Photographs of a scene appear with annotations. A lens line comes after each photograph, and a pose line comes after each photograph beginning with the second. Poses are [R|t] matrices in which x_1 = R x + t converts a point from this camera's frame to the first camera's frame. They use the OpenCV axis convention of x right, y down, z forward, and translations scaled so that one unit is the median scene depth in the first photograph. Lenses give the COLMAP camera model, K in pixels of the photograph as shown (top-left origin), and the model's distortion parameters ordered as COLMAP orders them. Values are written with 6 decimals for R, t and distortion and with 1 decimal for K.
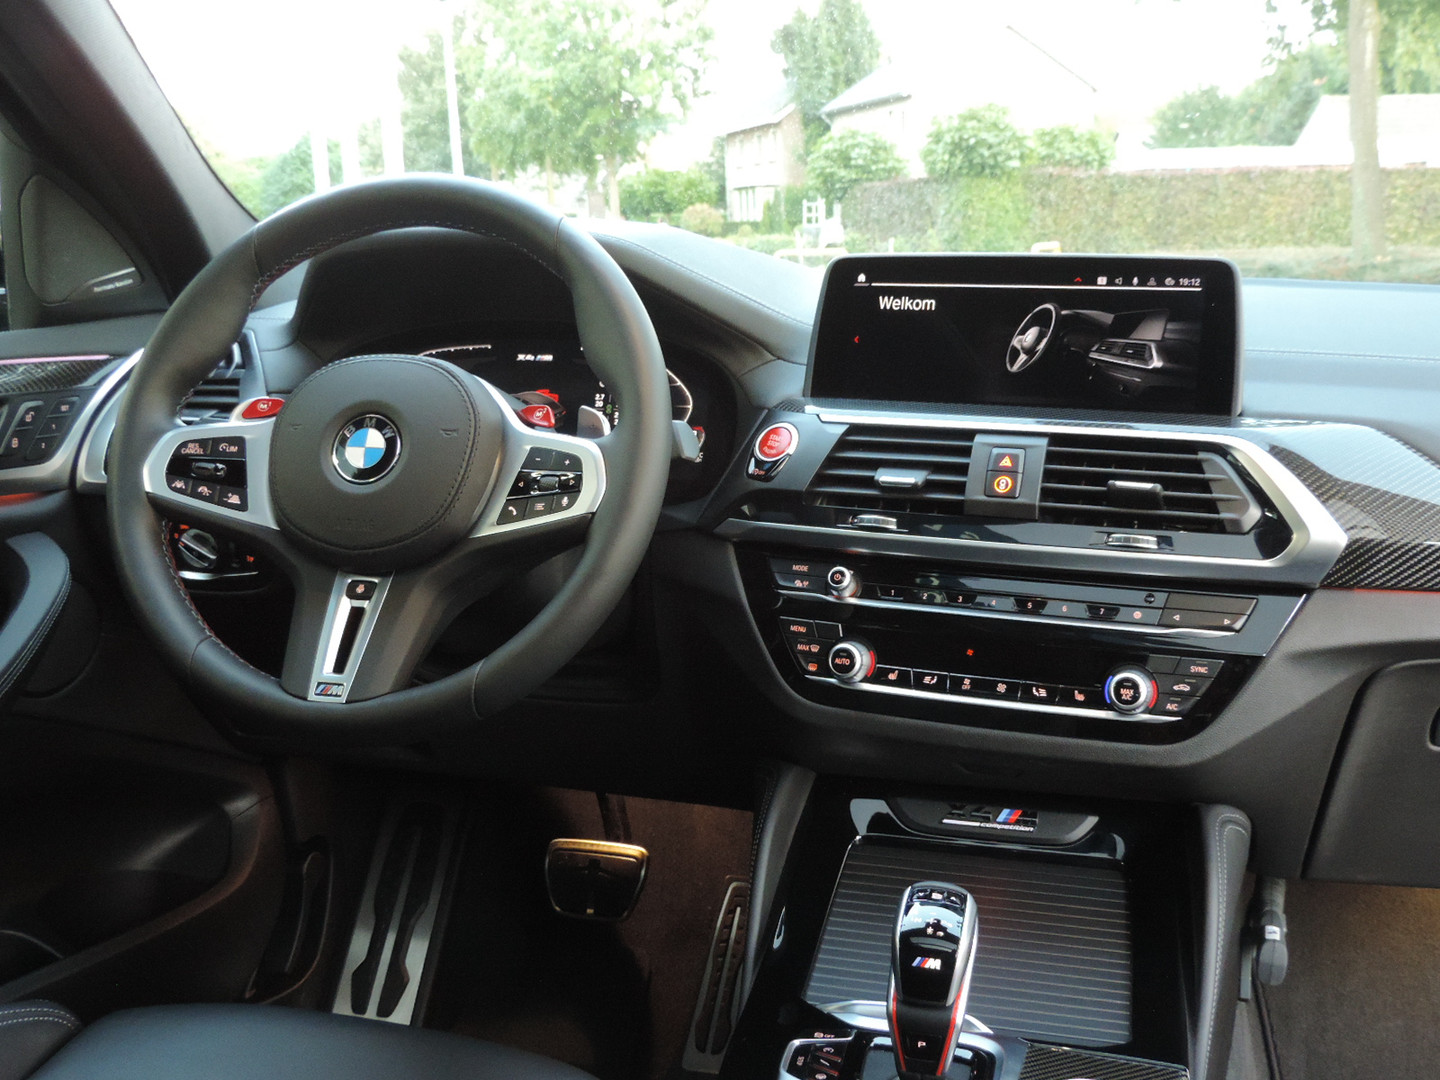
lens RADIAL K [[1468.3, 0, 720.0], [0, 1468.3, 540.0], [0, 0, 1]] dist [0.000486, 0.000950]
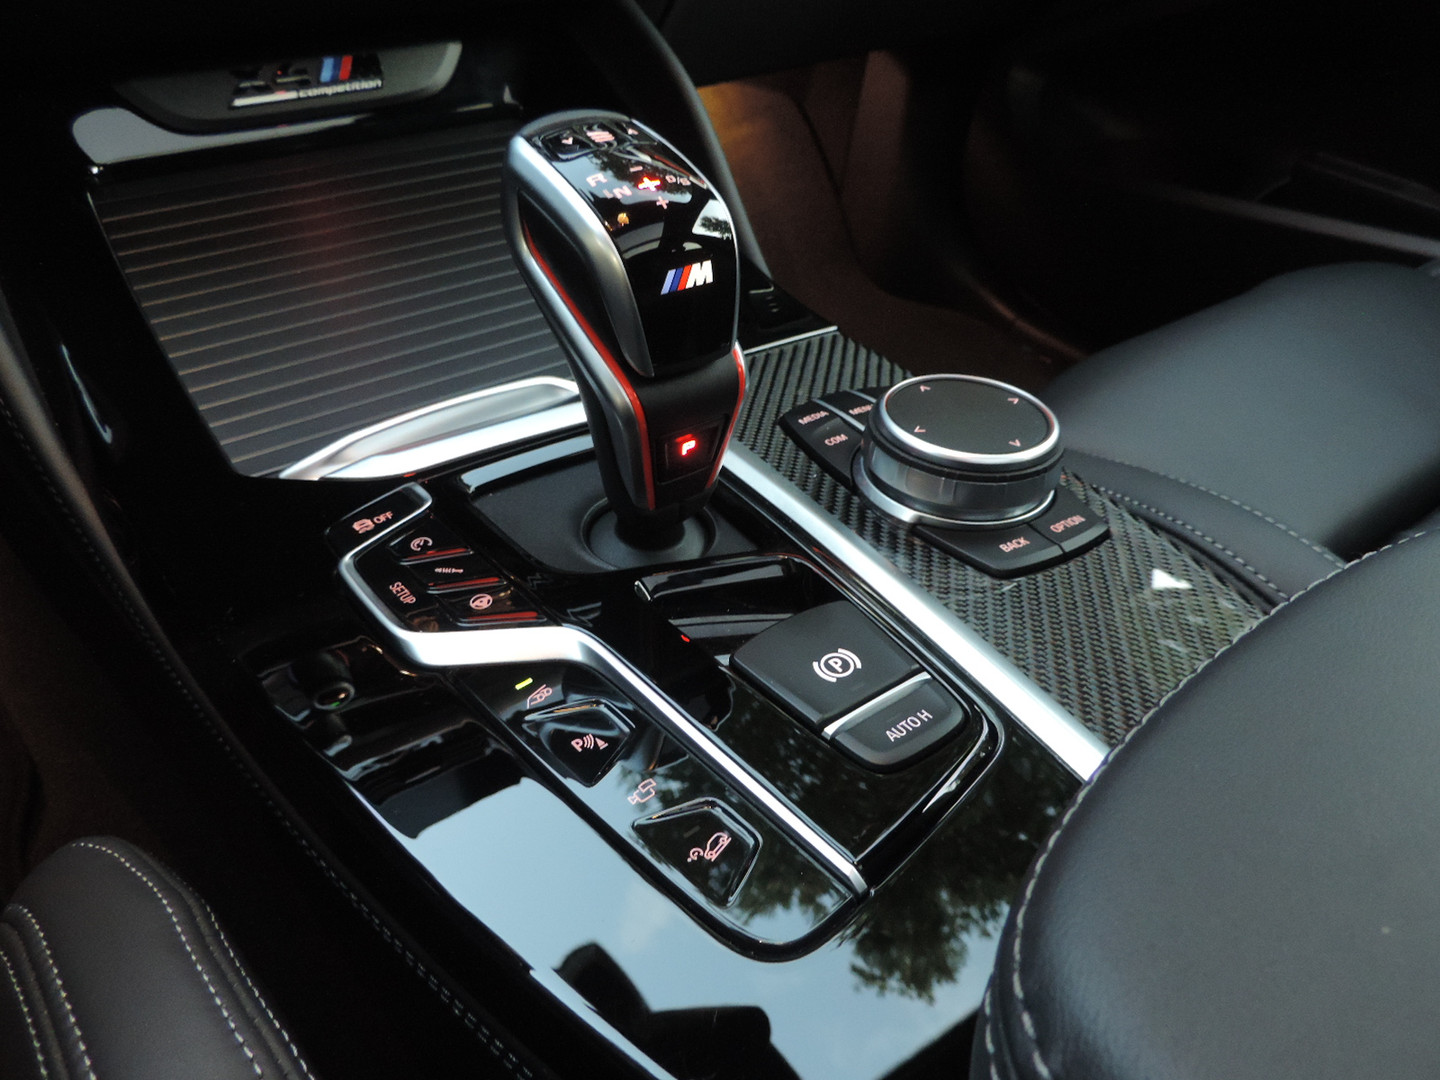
lens RADIAL K [[1147.4, 0, 720.0], [0, 1147.4, 540.0], [0, 0, 1]] dist [-0.001576, -0.000977]
pose [[0.663368, -0.448579, 0.598933, -0.065922], [0.112488, 0.851083, 0.512840, 0.129615], [-0.739790, -0.272829, 0.615041, 0.546238]]
